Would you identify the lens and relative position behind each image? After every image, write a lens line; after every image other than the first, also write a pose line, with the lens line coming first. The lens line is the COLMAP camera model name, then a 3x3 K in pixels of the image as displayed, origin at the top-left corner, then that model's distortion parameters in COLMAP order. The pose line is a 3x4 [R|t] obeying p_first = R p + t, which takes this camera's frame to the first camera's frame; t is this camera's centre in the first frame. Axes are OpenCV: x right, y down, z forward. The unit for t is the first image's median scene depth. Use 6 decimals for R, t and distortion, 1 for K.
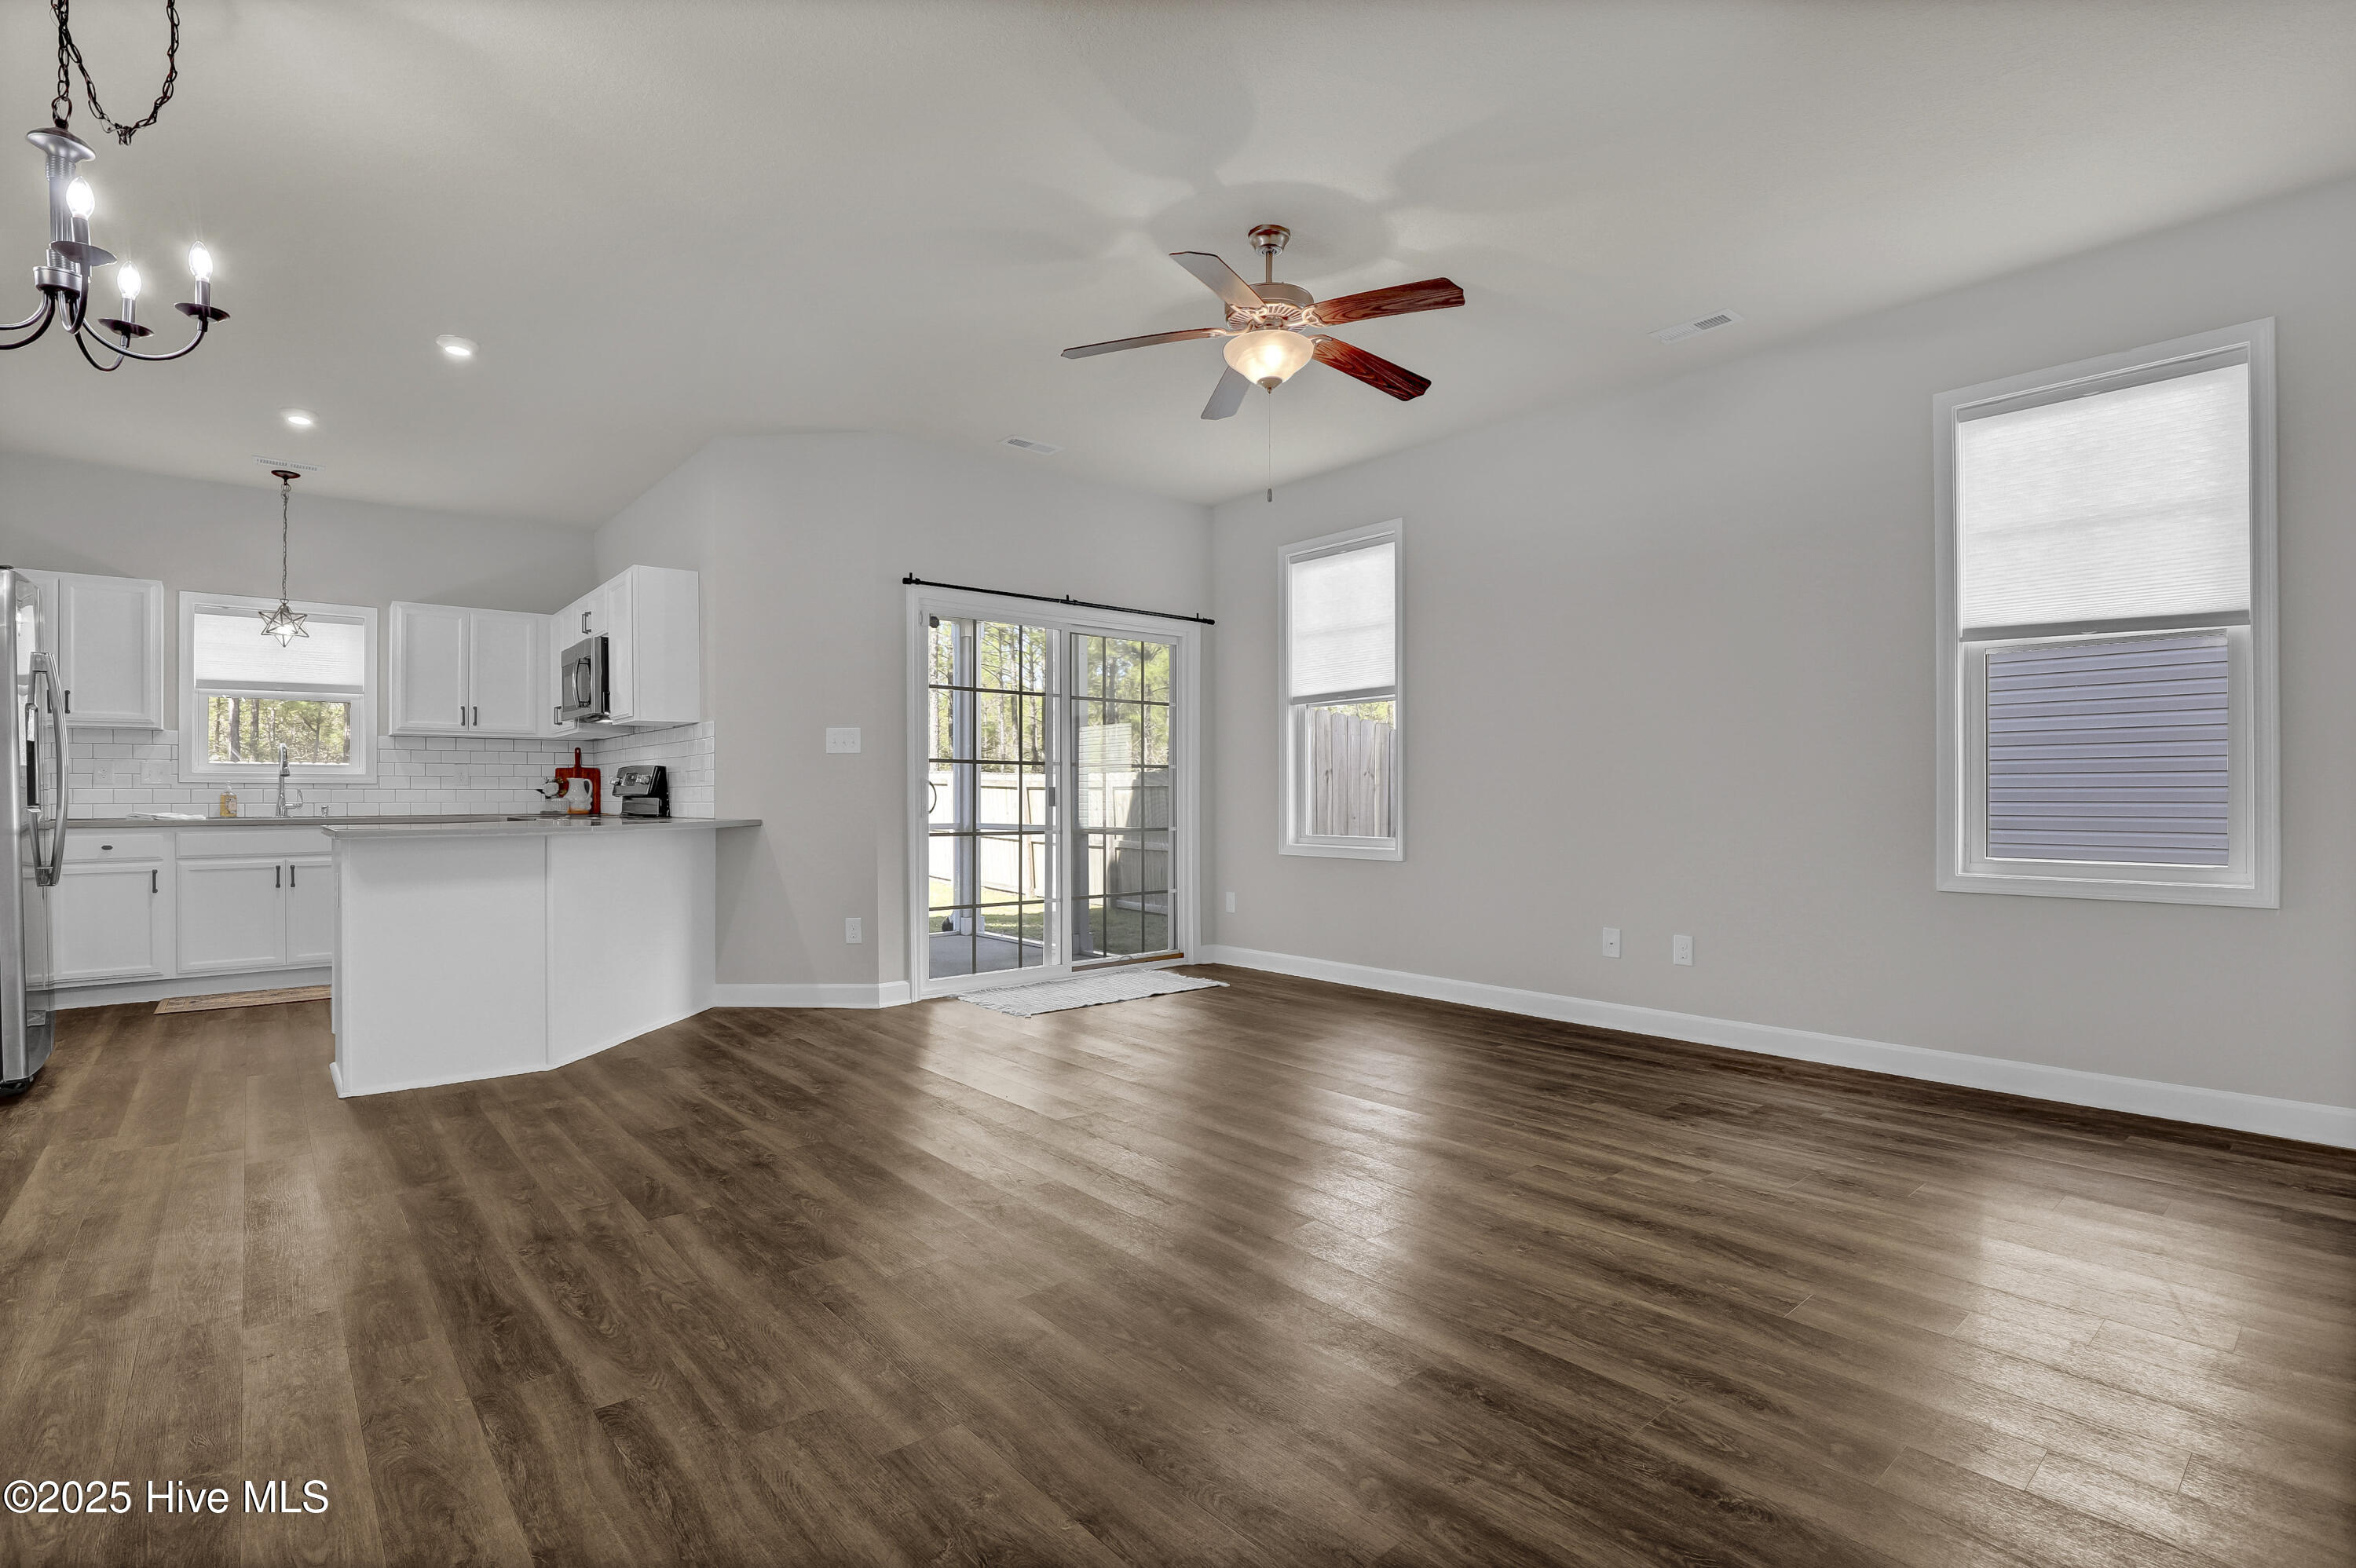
lens RADIAL K [[1111.3, 0, 1207.0], [0, 1111.3, 795.1], [0, 0, 1]] dist [-0.035323, 0.007518]
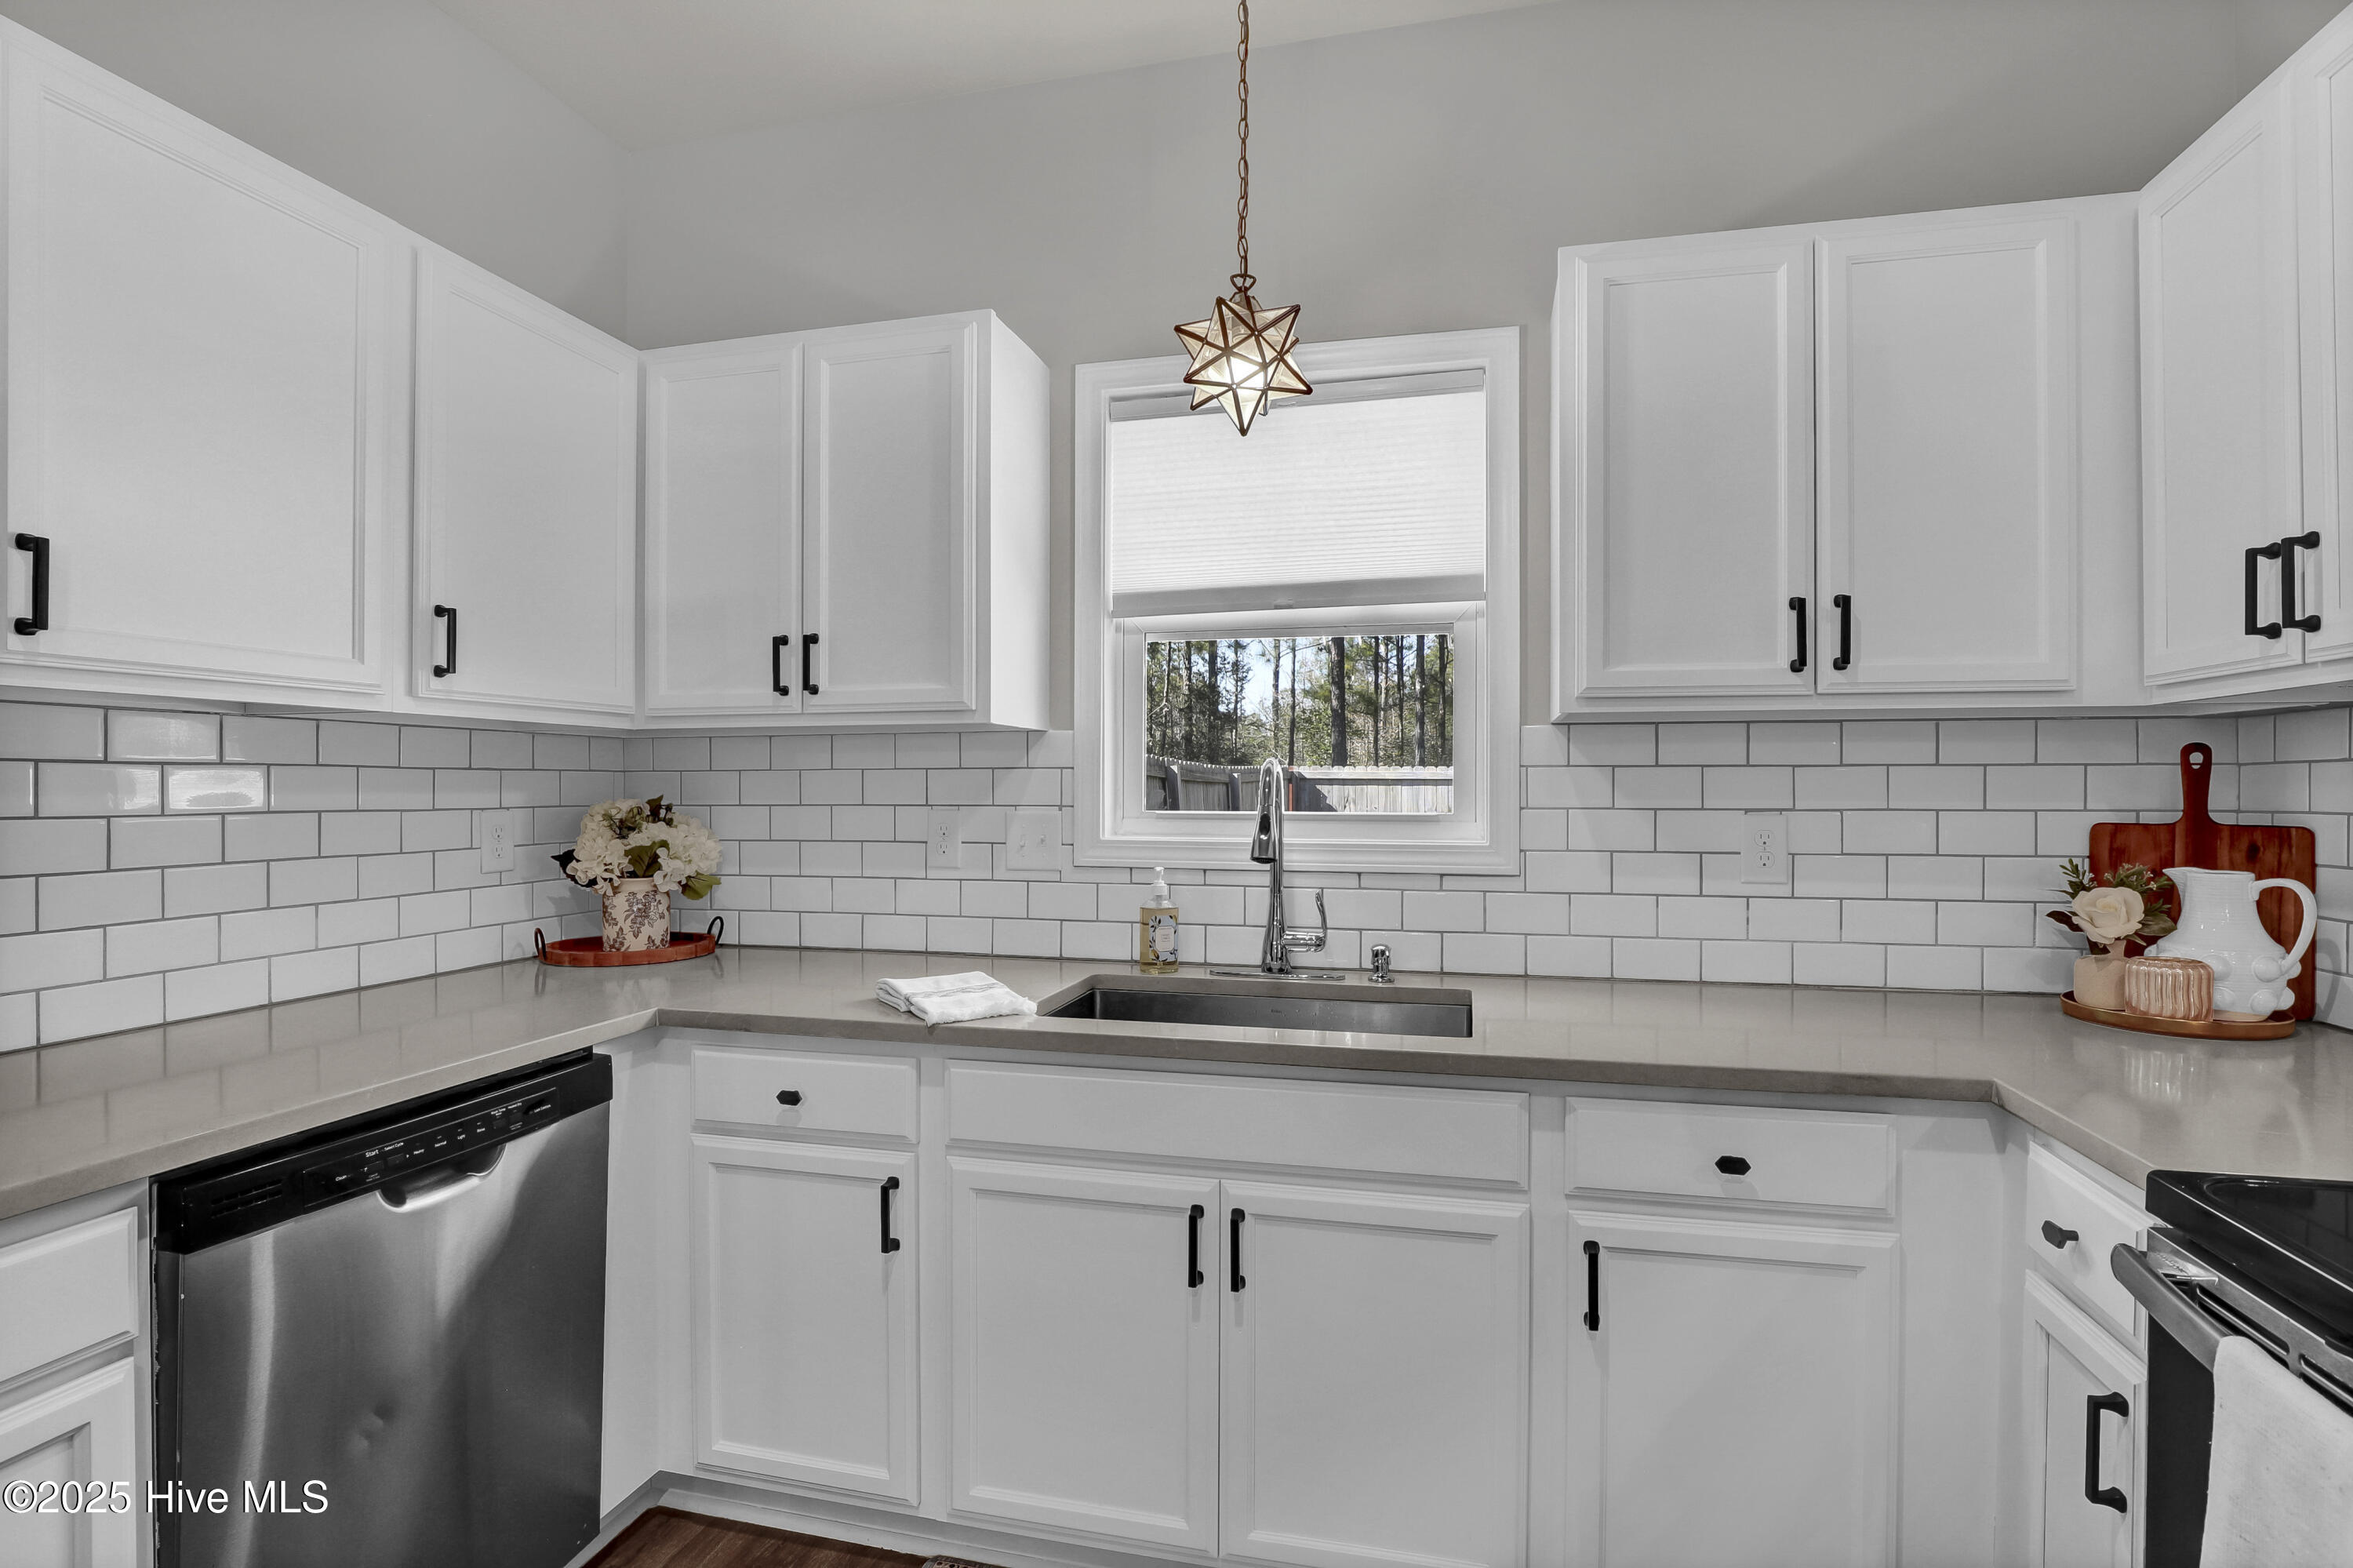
lens RADIAL K [[1110.1, 0, 1203.5], [0, 1110.1, 807.2], [0, 0, 1]] dist [-0.035323, 0.007518]
pose [[0.579932, 0.016161, -0.814505, -0.961600], [-0.001102, 0.999818, 0.019053, -0.063519], [0.814664, -0.010152, 0.579844, 1.287289]]
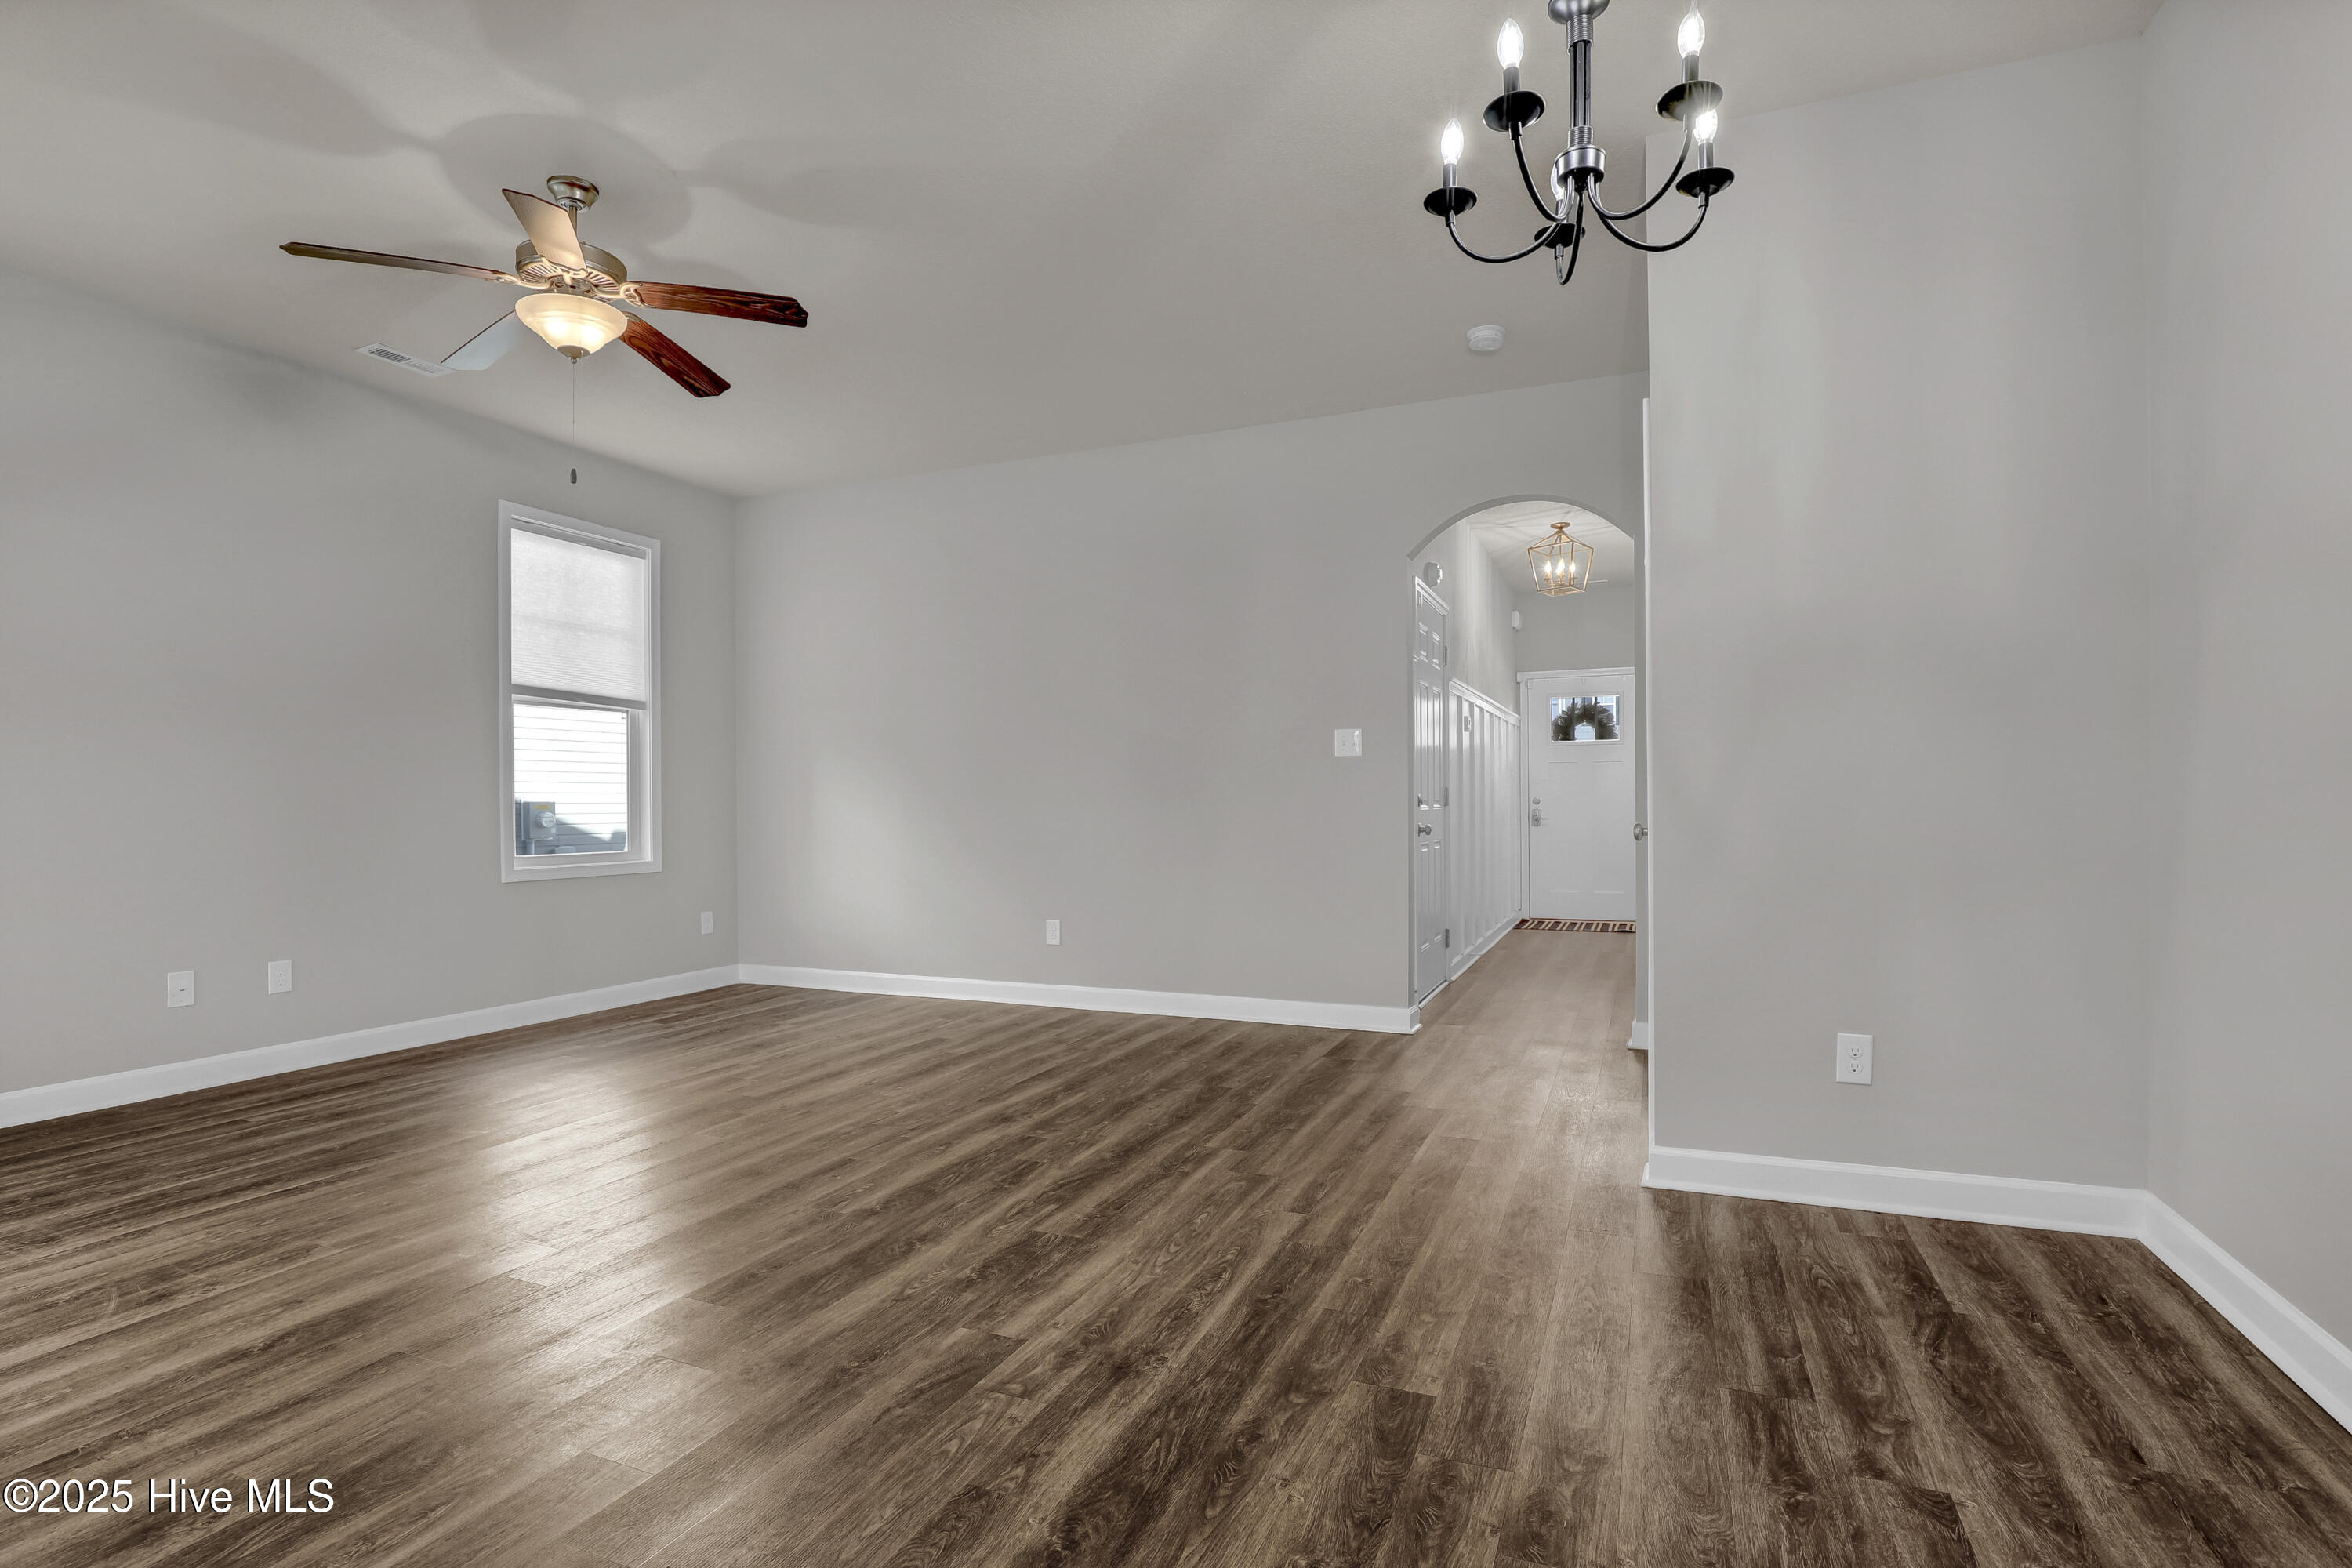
lens RADIAL K [[1109.5, 0, 1173.9], [0, 1109.5, 821.6], [0, 0, 1]] dist [-0.035323, 0.007518]
pose [[-0.421618, -0.010222, 0.906716, -0.888746], [0.007874, 0.999857, 0.014934, 0.001677], [-0.906739, 0.013436, -0.421477, 0.862589]]
